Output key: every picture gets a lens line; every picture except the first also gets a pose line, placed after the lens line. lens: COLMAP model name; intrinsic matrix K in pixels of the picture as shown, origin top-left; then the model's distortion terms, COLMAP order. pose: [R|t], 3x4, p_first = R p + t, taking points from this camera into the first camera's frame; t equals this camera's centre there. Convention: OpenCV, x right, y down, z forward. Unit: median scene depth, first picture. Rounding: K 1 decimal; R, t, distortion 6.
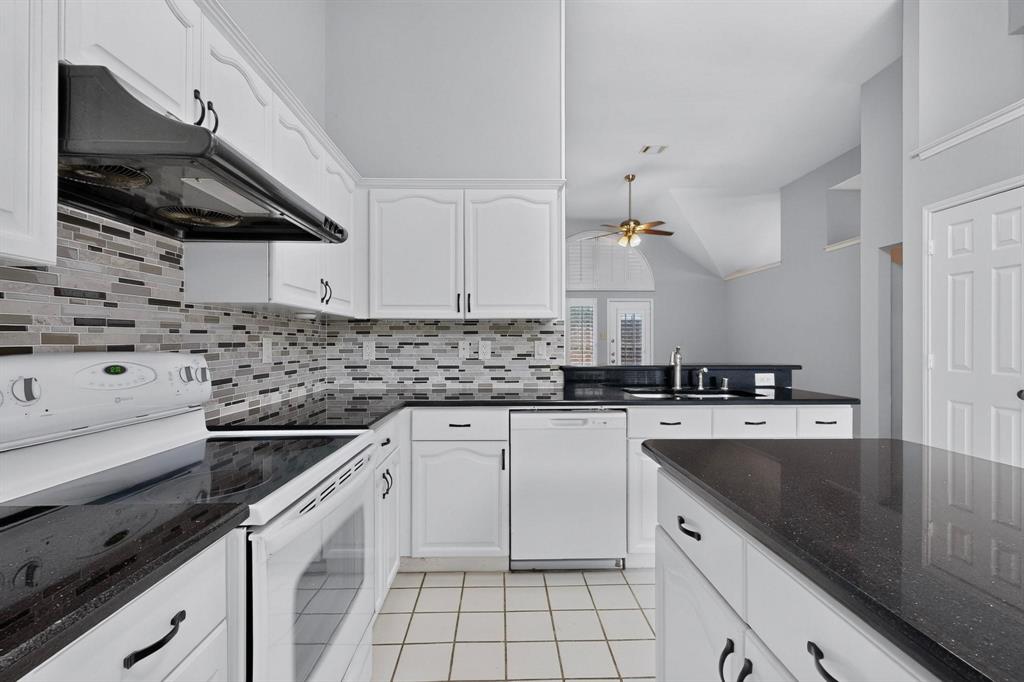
lens RADIAL K [[444.6, 0, 509.8], [0, 444.6, 343.7], [0, 0, 1]] dist [-0.000035, -0.000290]
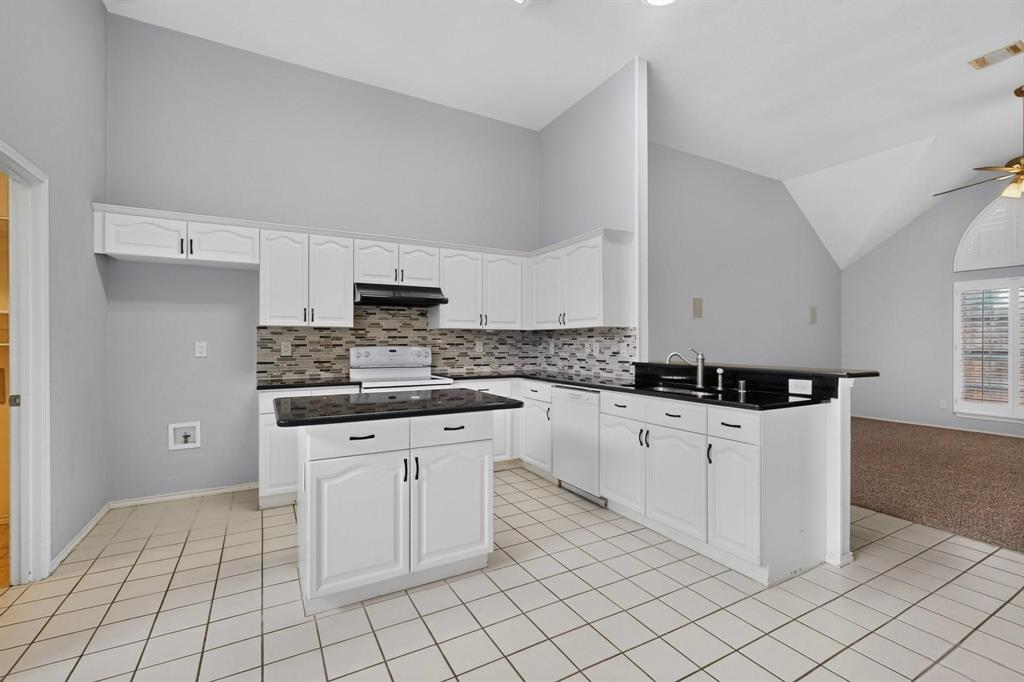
lens RADIAL K [[444.6, 0, 513.7], [0, 444.6, 342.5], [0, 0, 1]] dist [-0.000035, -0.000290]
pose [[0.473575, 0.003278, -0.880747, 1.126985], [-0.004902, 0.999987, 0.001086, -0.006892], [0.880740, 0.003803, 0.473585, 0.075934]]
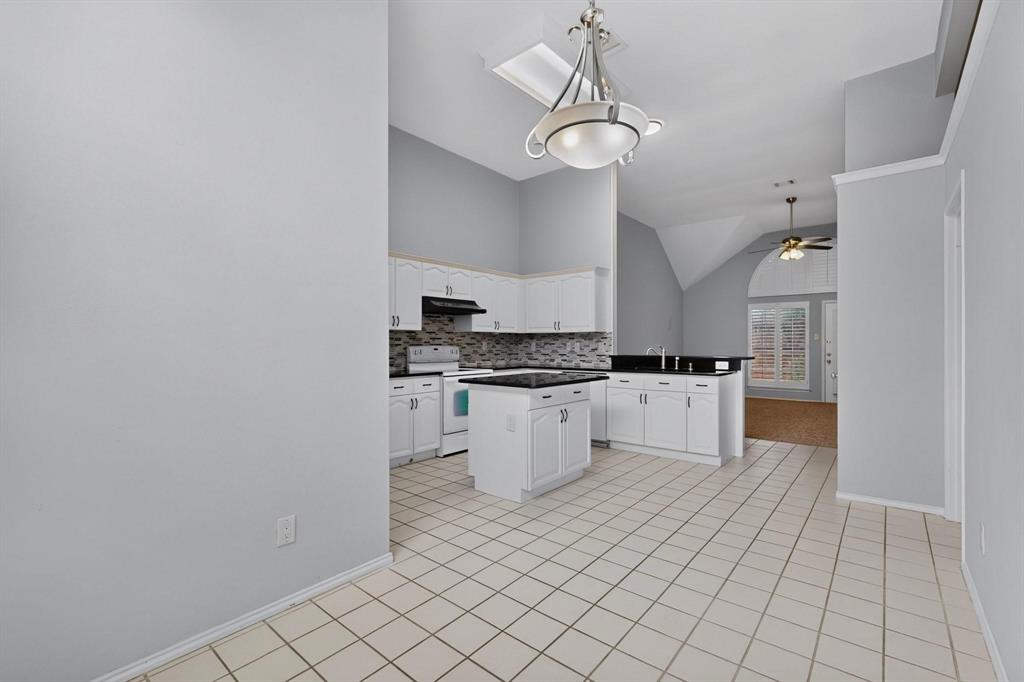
lens RADIAL K [[444.6, 0, 513.2], [0, 444.6, 341.9], [0, 0, 1]] dist [-0.000035, -0.000290]
pose [[0.753724, -0.001772, -0.657189, 1.117558], [-0.002112, 0.999985, -0.005119, 0.002530], [0.657188, 0.005246, 0.753709, -0.787422]]
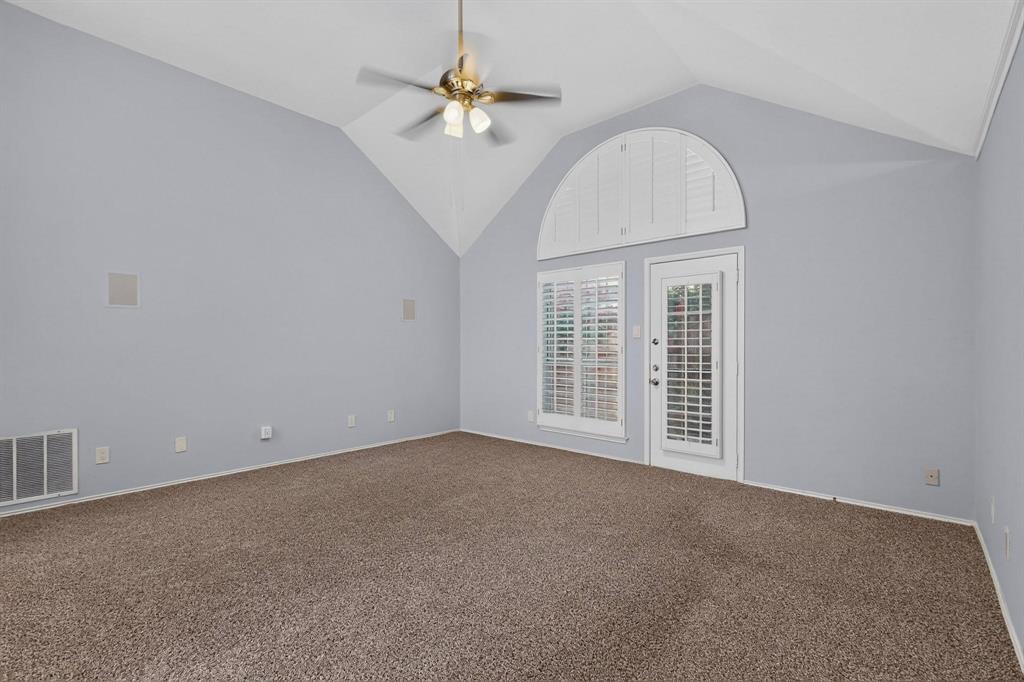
lens RADIAL K [[445.8, 0, 510.7], [0, 445.8, 344.8], [0, 0, 1]] dist [0.000423, -0.000062]
pose [[0.733114, -0.000761, -0.680106, 1.418234], [-0.000843, 0.999998, -0.002028, -0.005377], [0.680106, 0.002061, 0.733111, 1.631392]]
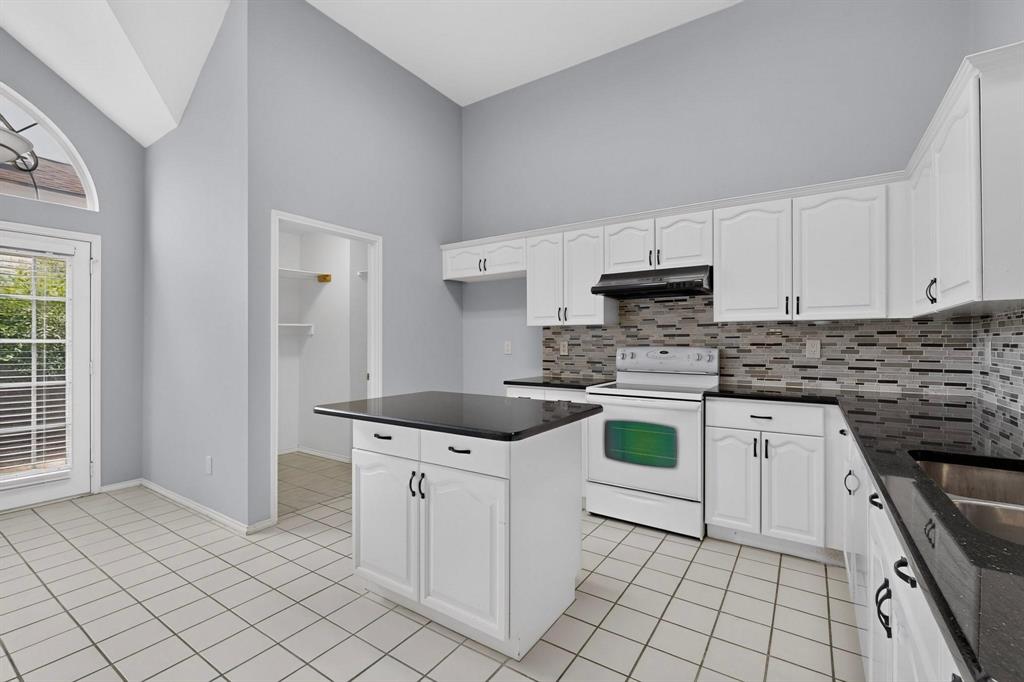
lens RADIAL K [[444.6, 0, 511.9], [0, 444.6, 343.1], [0, 0, 1]] dist [-0.000035, -0.000290]
pose [[-0.569348, 0.002806, -0.822092, 0.845254], [-0.002609, 0.999983, 0.005220, -0.005559], [0.822093, 0.005117, -0.569331, 0.770341]]
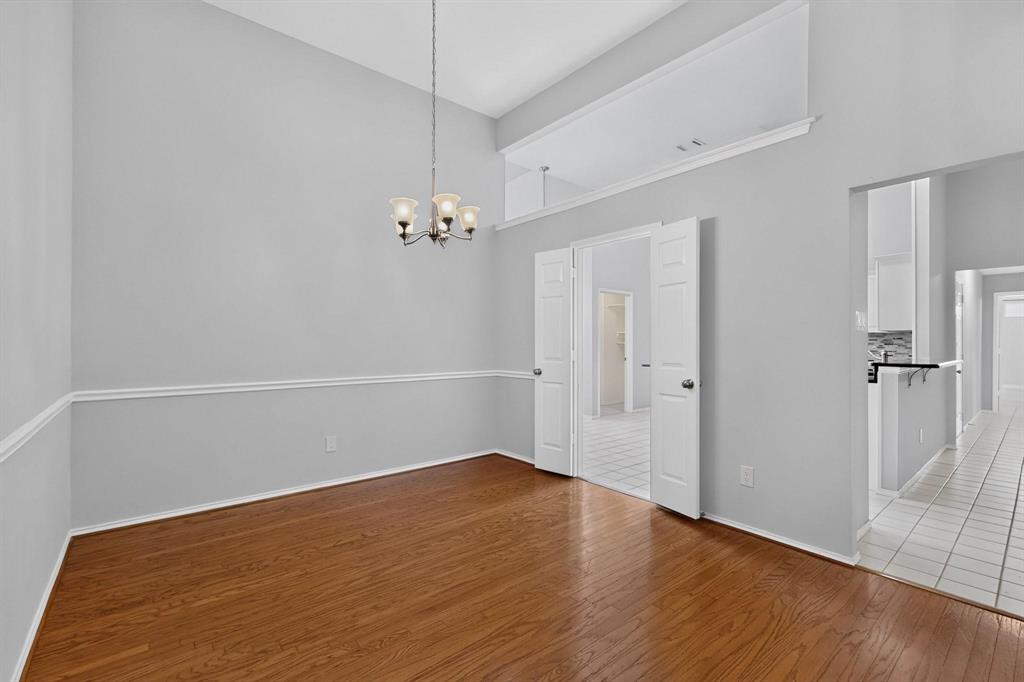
lens RADIAL K [[445.8, 0, 509.5], [0, 445.8, 343.1], [0, 0, 1]] dist [0.000423, -0.000062]
pose [[-0.781189, 0.001325, -0.624293, 2.303129], [-0.002208, 0.999986, 0.004886, -0.010202], [0.624290, 0.005195, -0.781175, 1.384234]]
